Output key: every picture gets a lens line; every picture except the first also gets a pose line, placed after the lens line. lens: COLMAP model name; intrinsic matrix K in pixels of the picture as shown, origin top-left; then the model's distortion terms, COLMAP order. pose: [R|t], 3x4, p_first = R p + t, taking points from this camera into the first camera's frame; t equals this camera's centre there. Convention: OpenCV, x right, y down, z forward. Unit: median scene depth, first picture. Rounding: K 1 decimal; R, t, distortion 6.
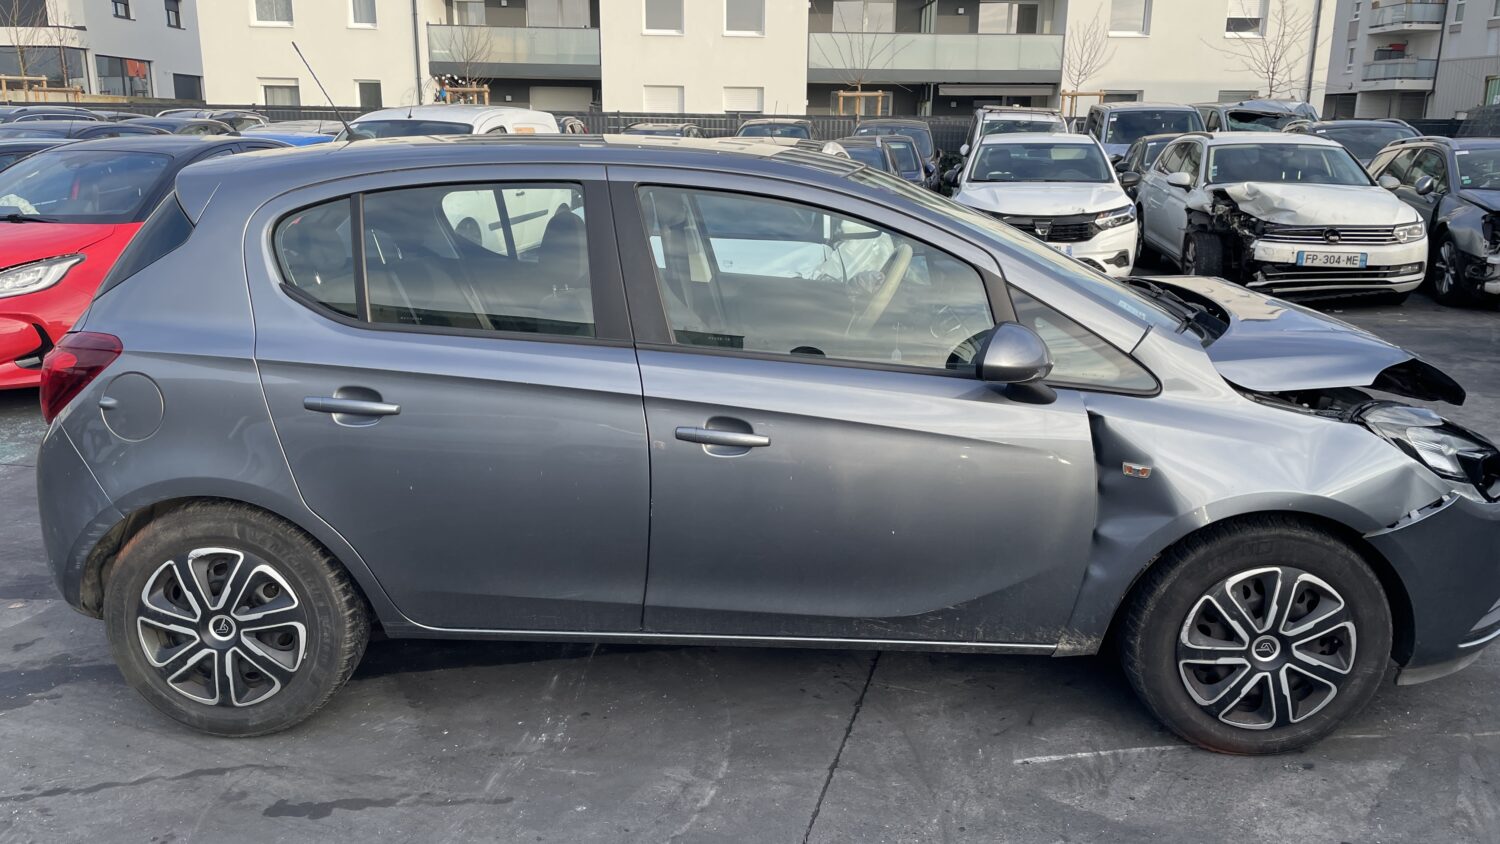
lens RADIAL K [[1128.2, 0, 756.3], [0, 1128.2, 415.4], [0, 0, 1]] dist [0.078374, -0.102224]
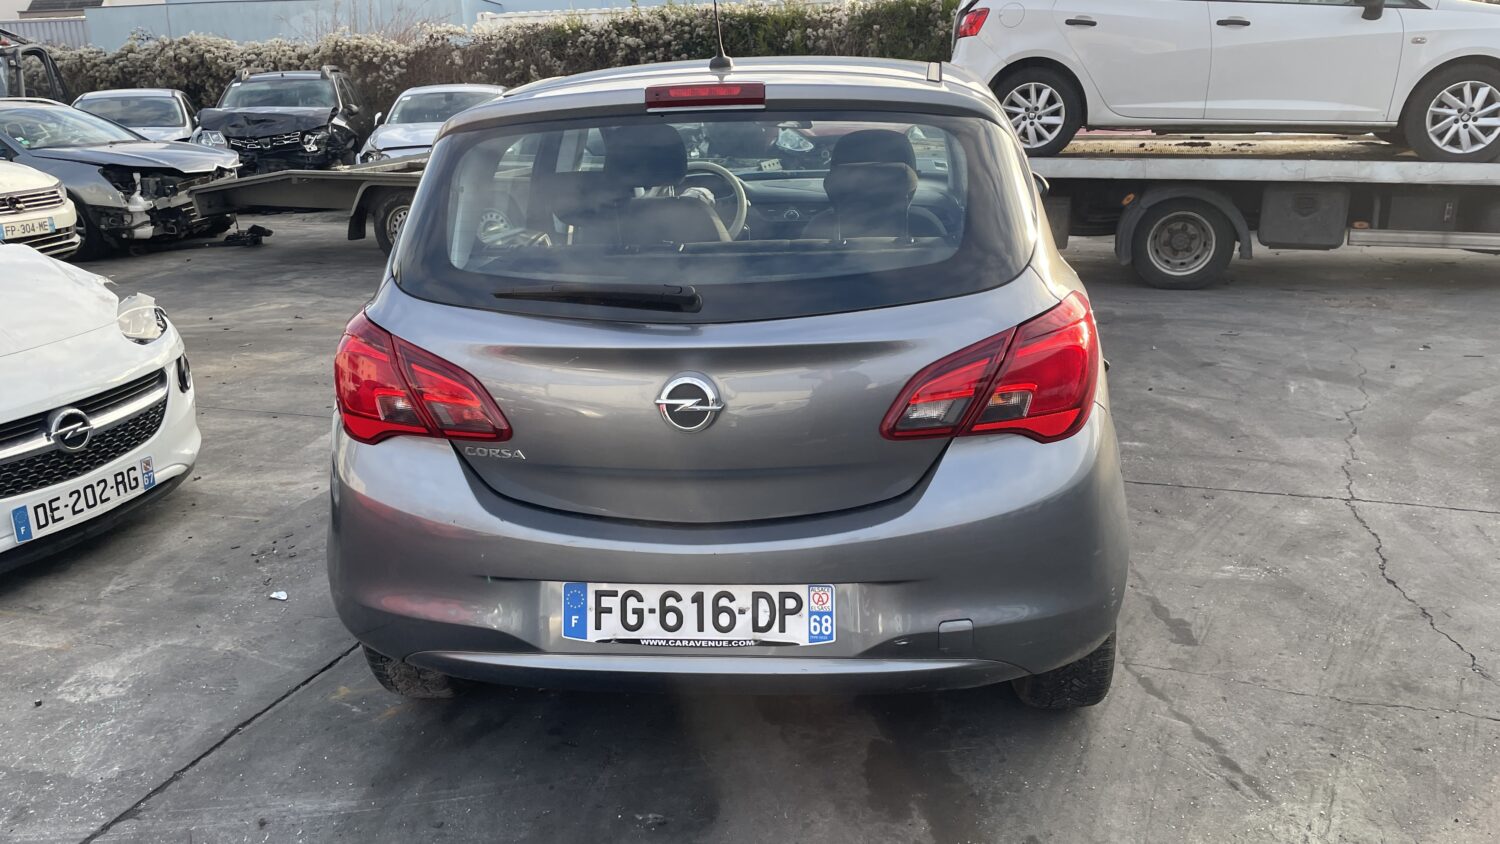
lens RADIAL K [[1128.2, 0, 756.3], [0, 1128.2, 415.4], [0, 0, 1]] dist [0.078374, -0.102224]
pose [[0.063300, -0.288605, 0.955354, -1.335449], [0.271880, 0.926053, 0.261739, -0.253801], [-0.960247, 0.243173, 0.137085, 1.092145]]
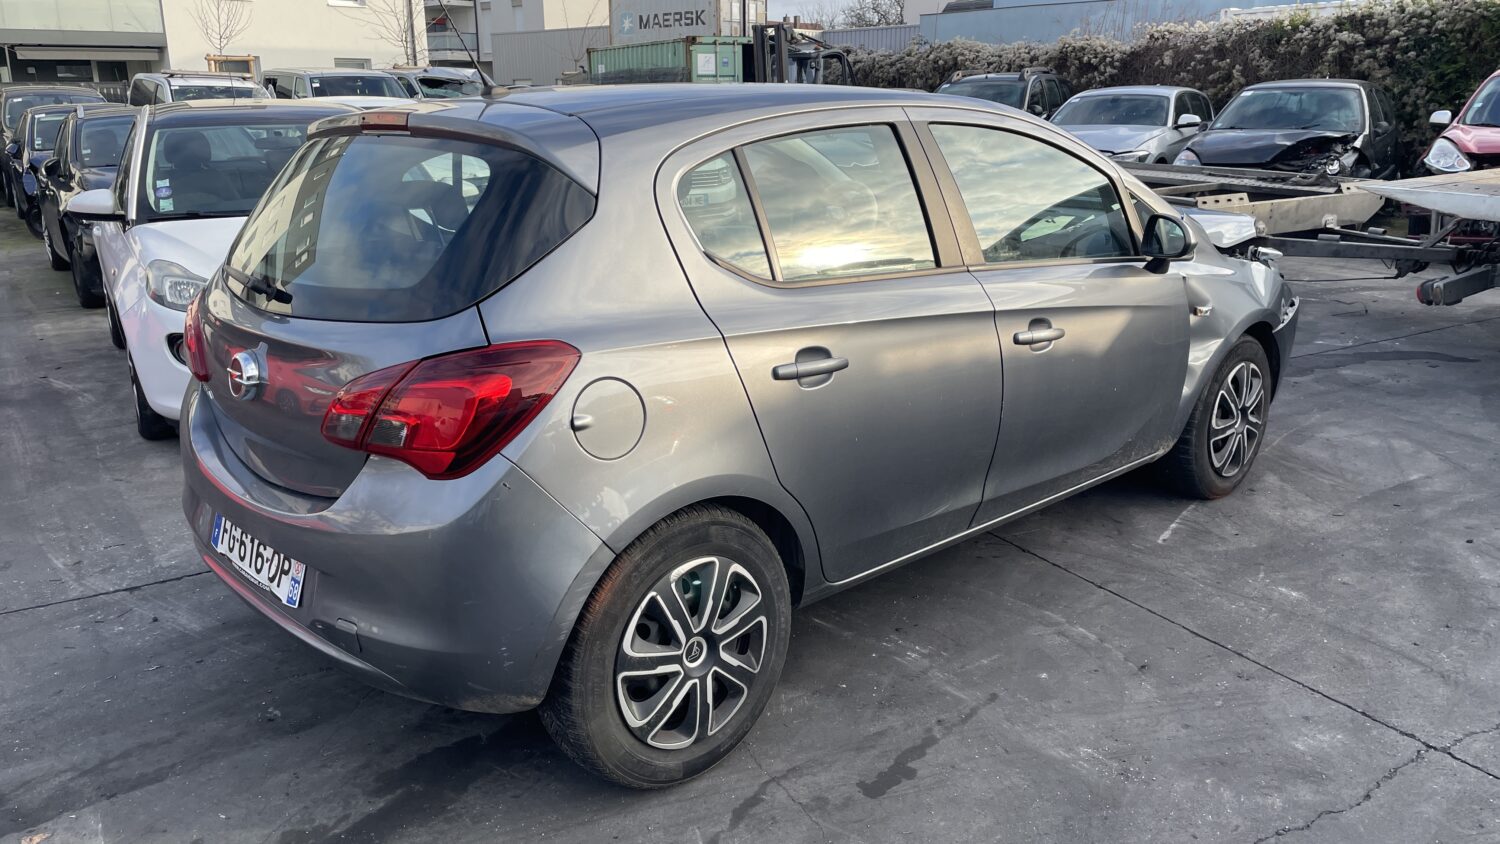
lens RADIAL K [[1128.2, 0, 756.3], [0, 1128.2, 415.4], [0, 0, 1]] dist [0.078374, -0.102224]
pose [[0.705912, -0.206030, 0.677673, -0.969438], [0.189304, 0.976835, 0.099790, -0.067356], [-0.682534, 0.057843, 0.728562, 0.323666]]
